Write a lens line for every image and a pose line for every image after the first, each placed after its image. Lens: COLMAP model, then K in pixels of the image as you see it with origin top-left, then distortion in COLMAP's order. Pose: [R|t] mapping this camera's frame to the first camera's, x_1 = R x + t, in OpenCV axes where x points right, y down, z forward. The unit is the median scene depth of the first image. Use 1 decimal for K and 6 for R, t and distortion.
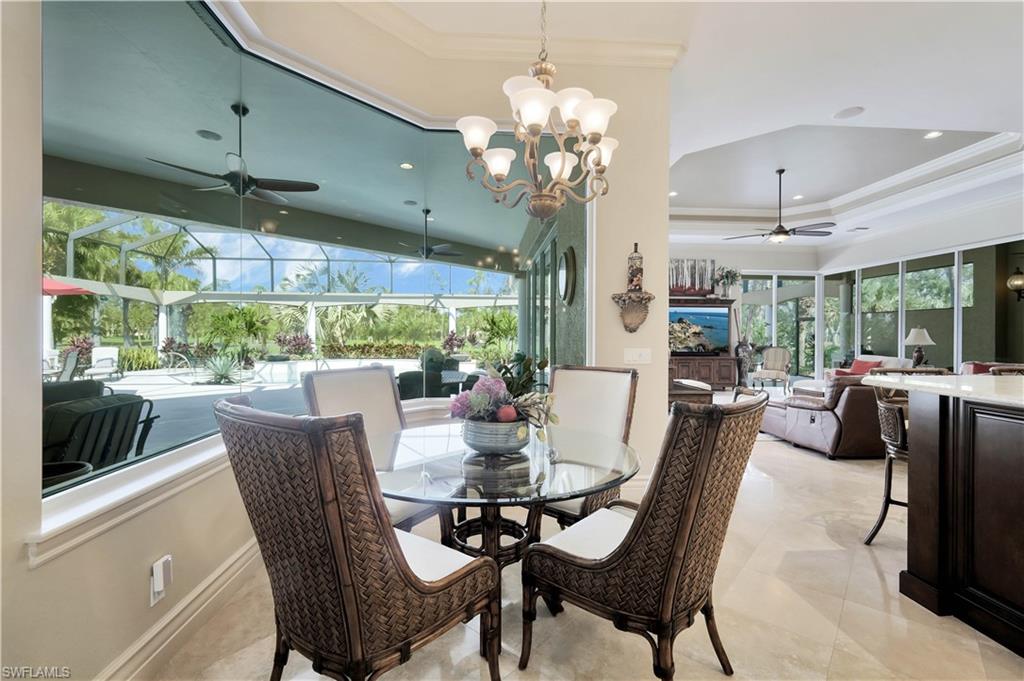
lens RADIAL K [[446.2, 0, 515.3], [0, 446.2, 335.8], [0, 0, 1]] dist [0.000160, 0.000881]
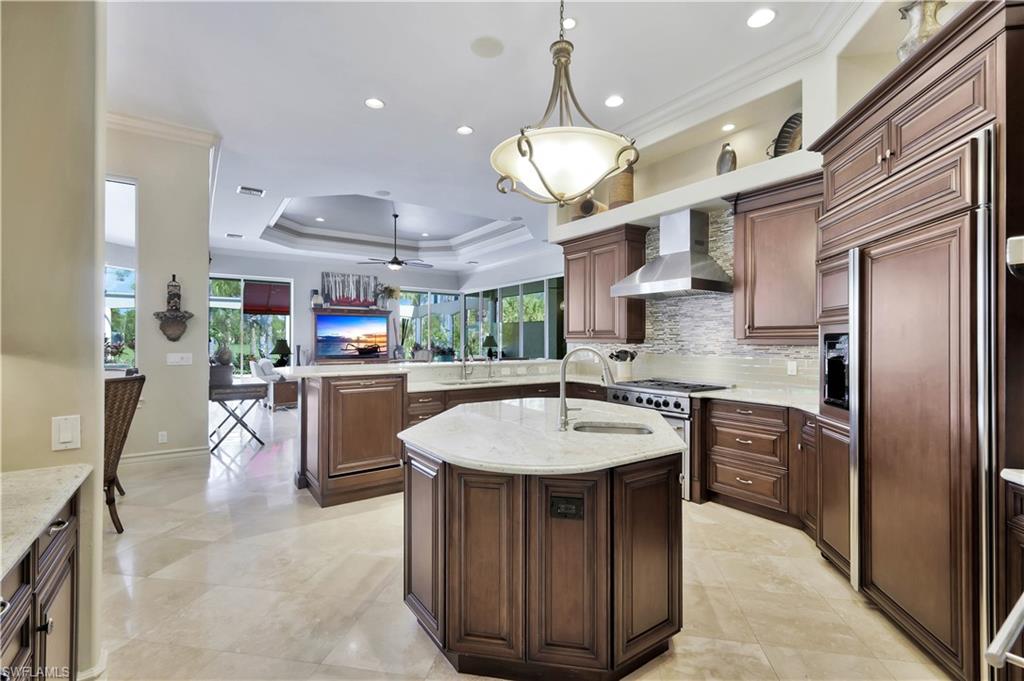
lens RADIAL K [[446.2, 0, 511.1], [0, 446.2, 339.0], [0, 0, 1]] dist [0.000160, 0.000881]
pose [[0.856005, -0.005297, 0.516940, 0.137392], [0.005351, 0.999985, 0.001385, -0.003722], [-0.516939, 0.001580, 0.856021, -0.203433]]
